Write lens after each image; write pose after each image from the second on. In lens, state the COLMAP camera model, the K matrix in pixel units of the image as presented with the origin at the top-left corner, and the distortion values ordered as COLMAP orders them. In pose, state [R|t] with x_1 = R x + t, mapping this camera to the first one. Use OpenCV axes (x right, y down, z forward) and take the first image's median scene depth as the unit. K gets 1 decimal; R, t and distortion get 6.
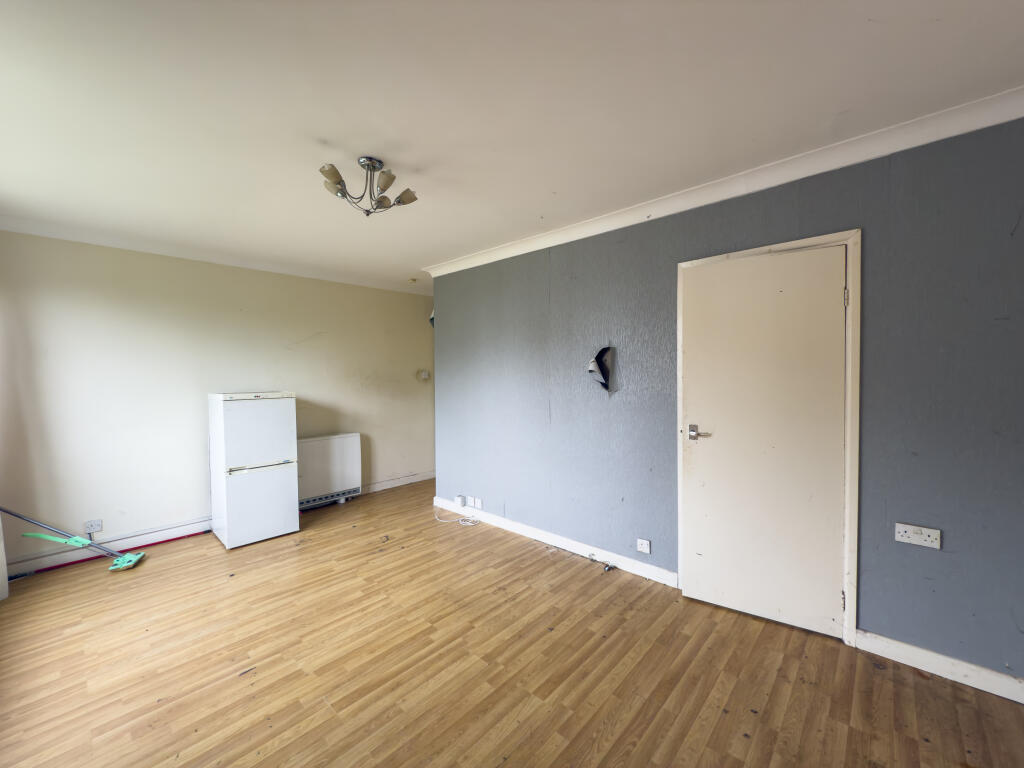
lens RADIAL K [[411.3, 0, 511.1], [0, 411.3, 381.9], [0, 0, 1]] dist [-0.006454, 0.000857]
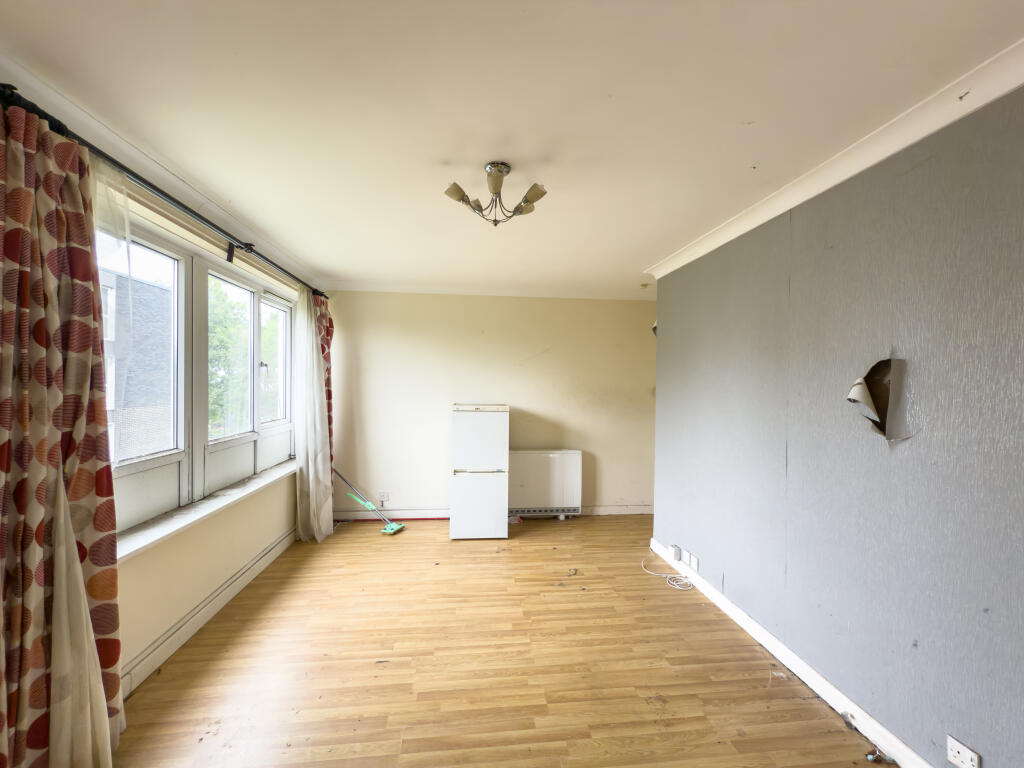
lens RADIAL K [[411.3, 0, 509.5], [0, 411.3, 382.1], [0, 0, 1]] dist [-0.006454, 0.000857]
pose [[0.752779, 0.016313, -0.658071, 0.219826], [-0.034149, 0.999315, -0.014291, -0.028253], [0.657387, 0.033231, 0.752820, 0.246551]]
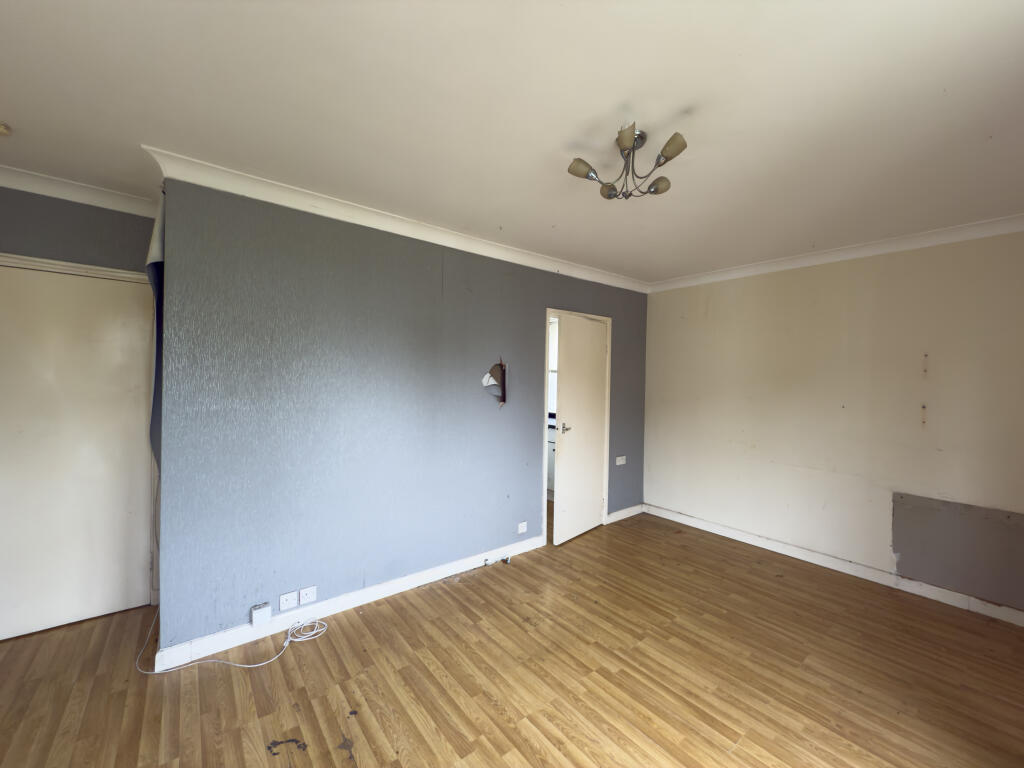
lens RADIAL K [[411.3, 0, 512.3], [0, 411.3, 382.6], [0, 0, 1]] dist [-0.006454, 0.000857]
pose [[0.151982, 0.001100, 0.988383, -0.878416], [-0.000577, 0.999999, -0.001024, -0.033447], [-0.988383, -0.000415, 0.151982, 0.820478]]
